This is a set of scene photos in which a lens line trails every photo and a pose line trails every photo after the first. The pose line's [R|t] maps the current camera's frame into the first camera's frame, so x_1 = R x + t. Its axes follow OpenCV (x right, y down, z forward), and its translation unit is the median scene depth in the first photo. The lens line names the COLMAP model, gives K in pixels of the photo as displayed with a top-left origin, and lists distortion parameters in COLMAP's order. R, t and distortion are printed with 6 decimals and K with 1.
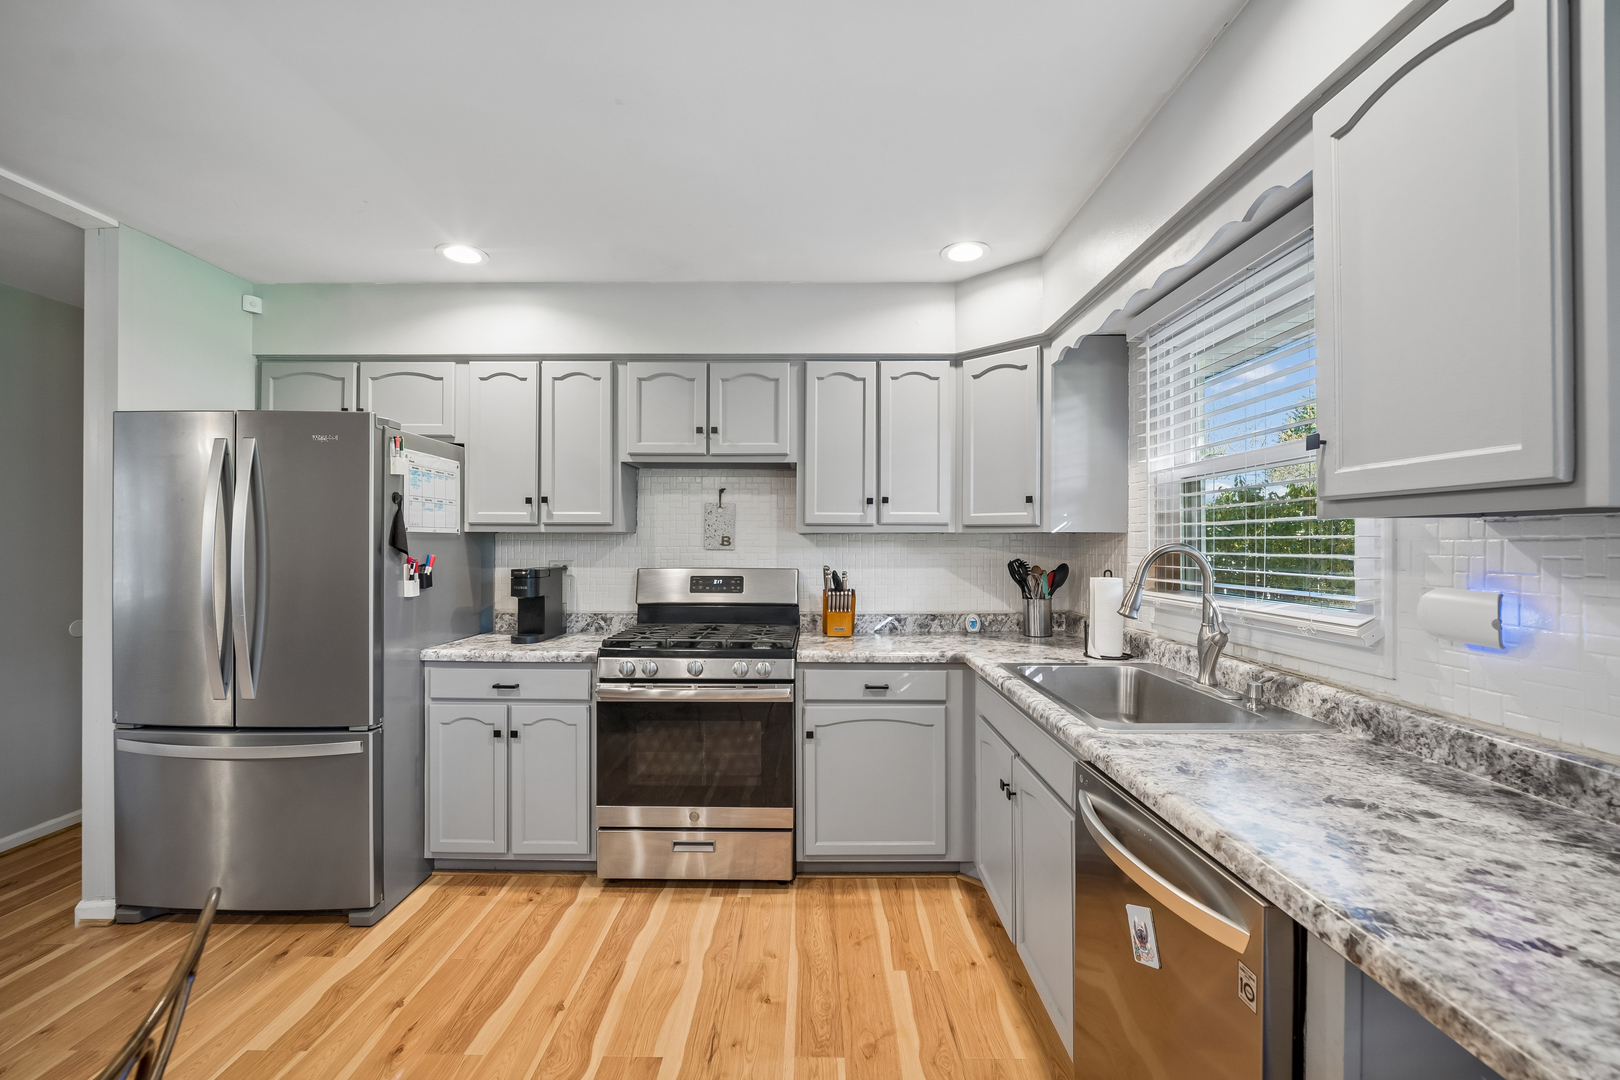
lens RADIAL K [[668.7, 0, 812.0], [0, 668.7, 540.2], [0, 0, 1]] dist [-0.011414, -0.000228]
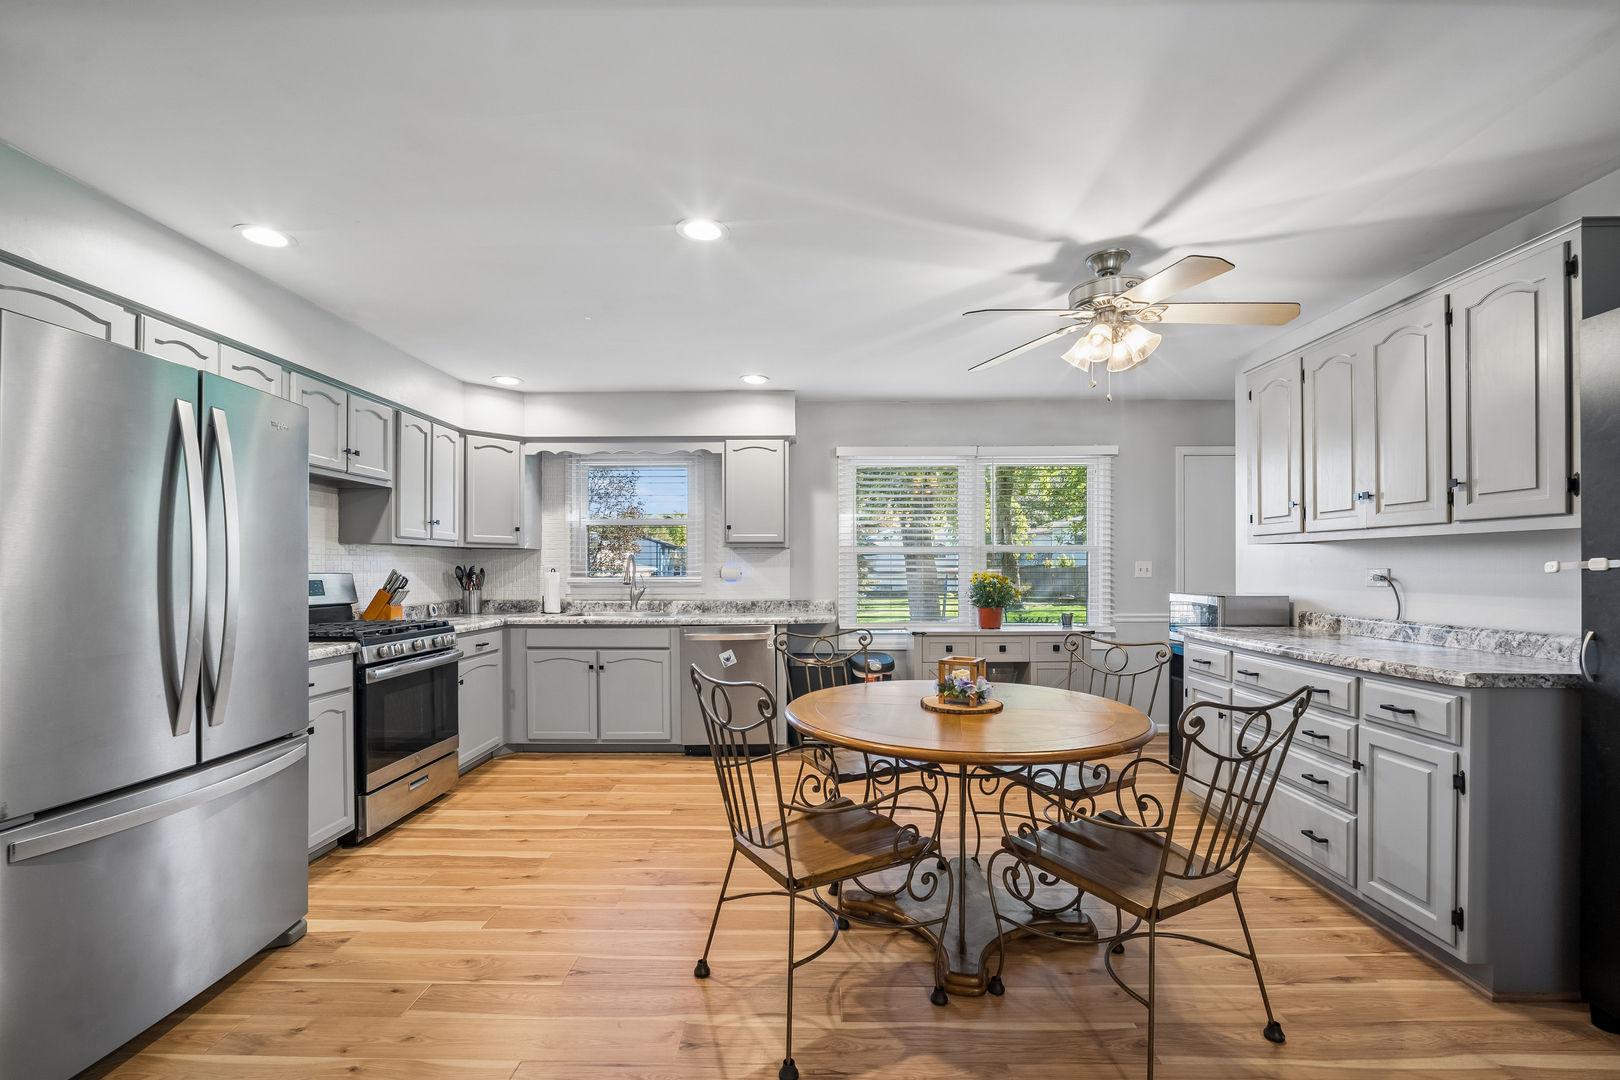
lens RADIAL K [[668.7, 0, 810.1], [0, 668.7, 556.7], [0, 0, 1]] dist [-0.011414, -0.000228]
pose [[0.015445, 0.013556, 0.999789, -1.453504], [-0.003036, 0.999904, -0.013511, 0.033313], [-0.999876, -0.002827, 0.015485, 0.213978]]
